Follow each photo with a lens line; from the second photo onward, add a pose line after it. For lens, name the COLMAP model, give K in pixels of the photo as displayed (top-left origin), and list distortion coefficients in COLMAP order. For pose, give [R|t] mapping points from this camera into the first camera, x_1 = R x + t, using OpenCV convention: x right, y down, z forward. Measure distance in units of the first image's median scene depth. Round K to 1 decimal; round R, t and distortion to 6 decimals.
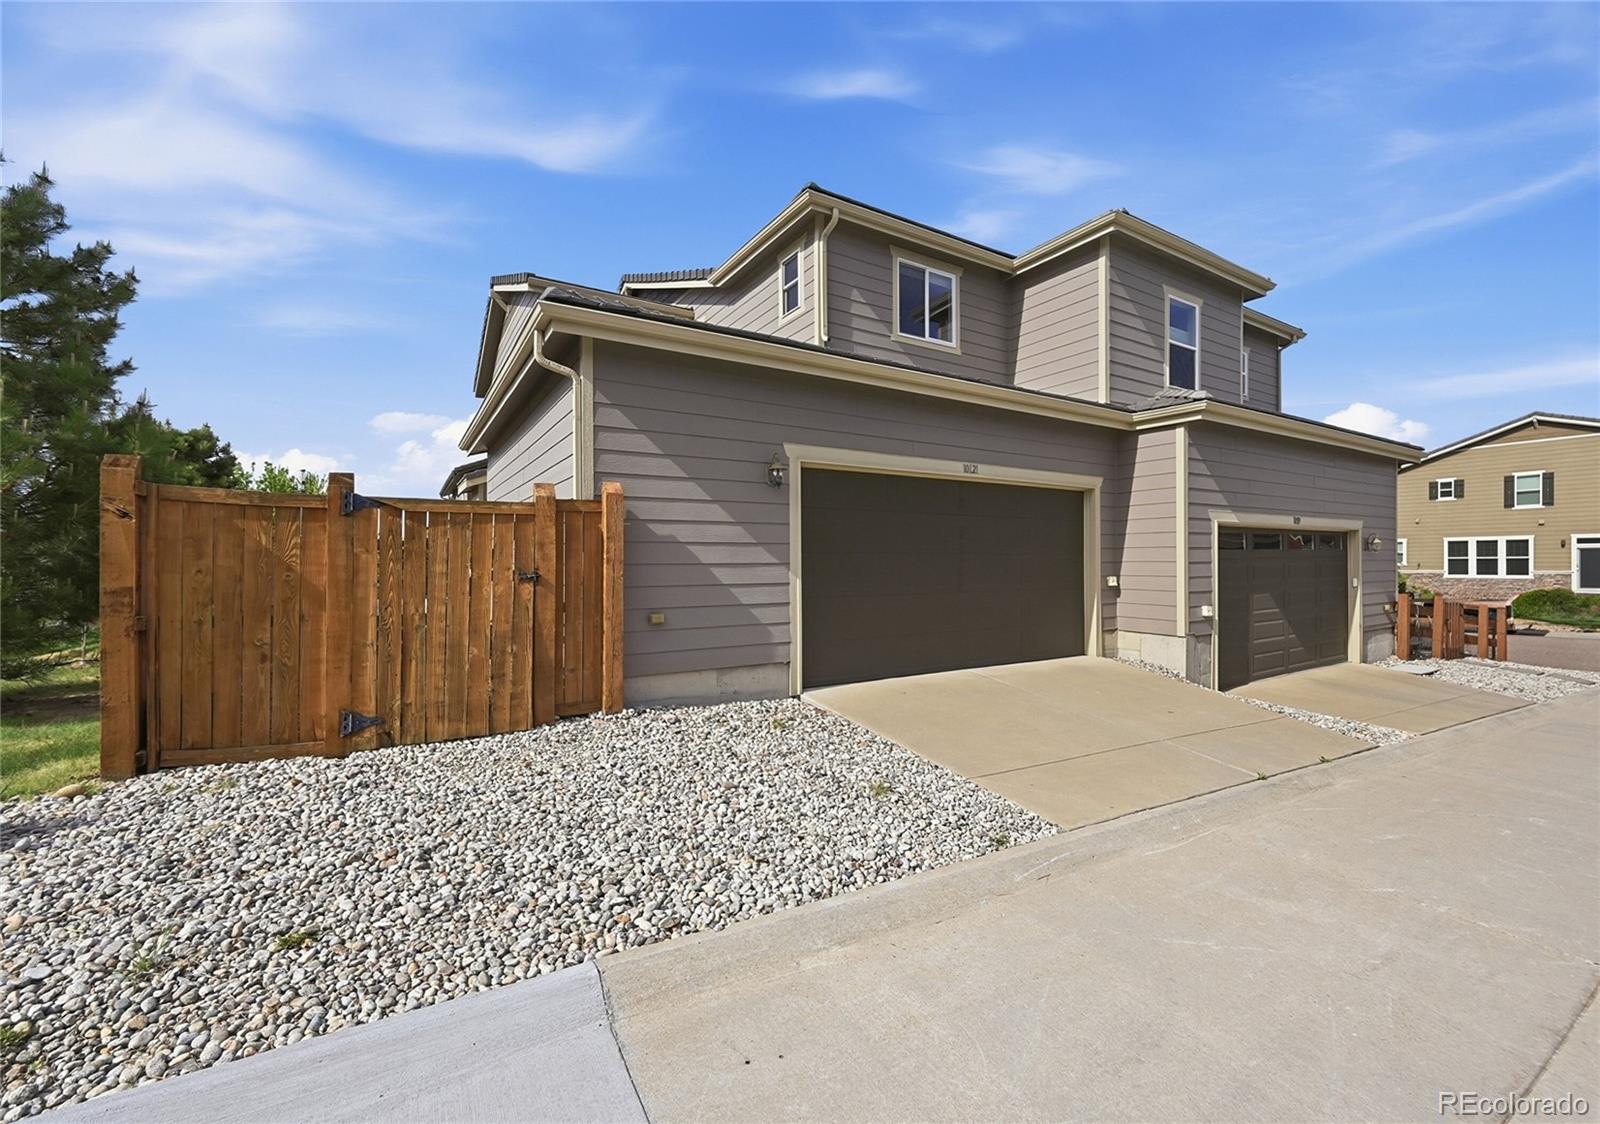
lens RADIAL K [[680.1, 0, 813.1], [0, 680.1, 560.1], [0, 0, 1]] dist [0.002057, 0.000110]
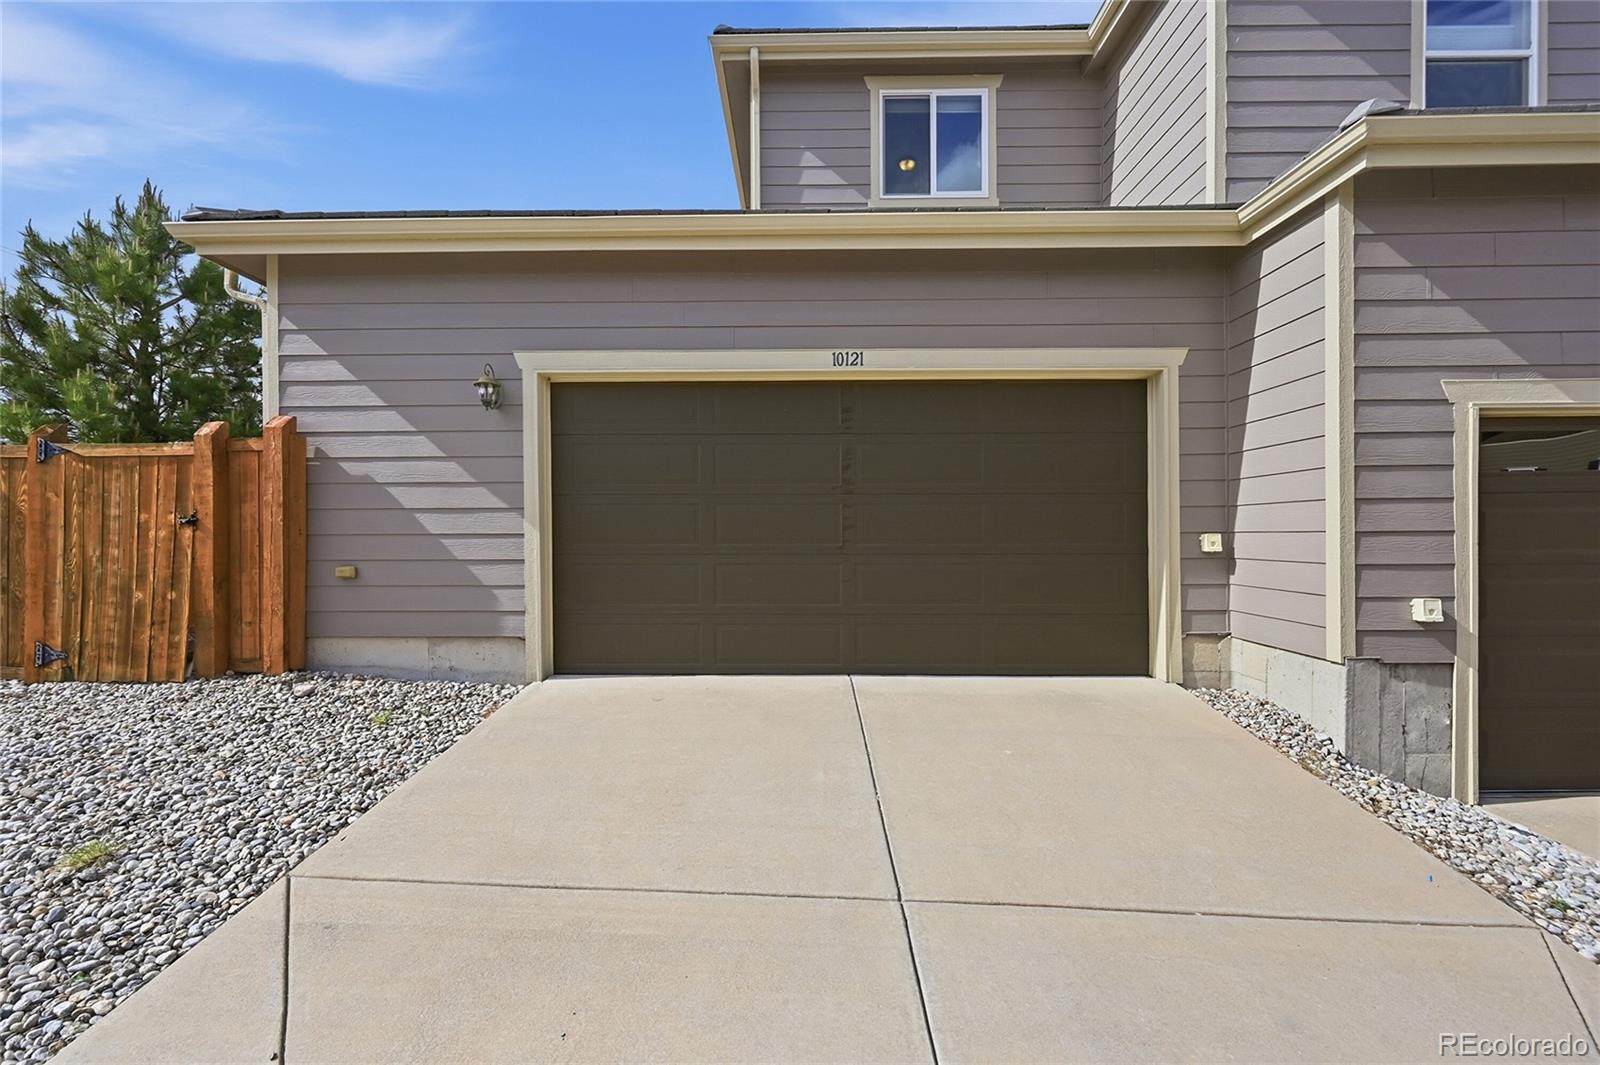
lens RADIAL K [[636.7, 0, 790.7], [0, 636.7, 536.2], [0, 0, 1]] dist [-0.002149, 0.000939]
pose [[0.835118, -0.000132, -0.550071, 0.616701], [-0.000096, 1.000000, -0.000386, 0.036984], [0.550071, 0.000375, 0.835118, 0.577510]]
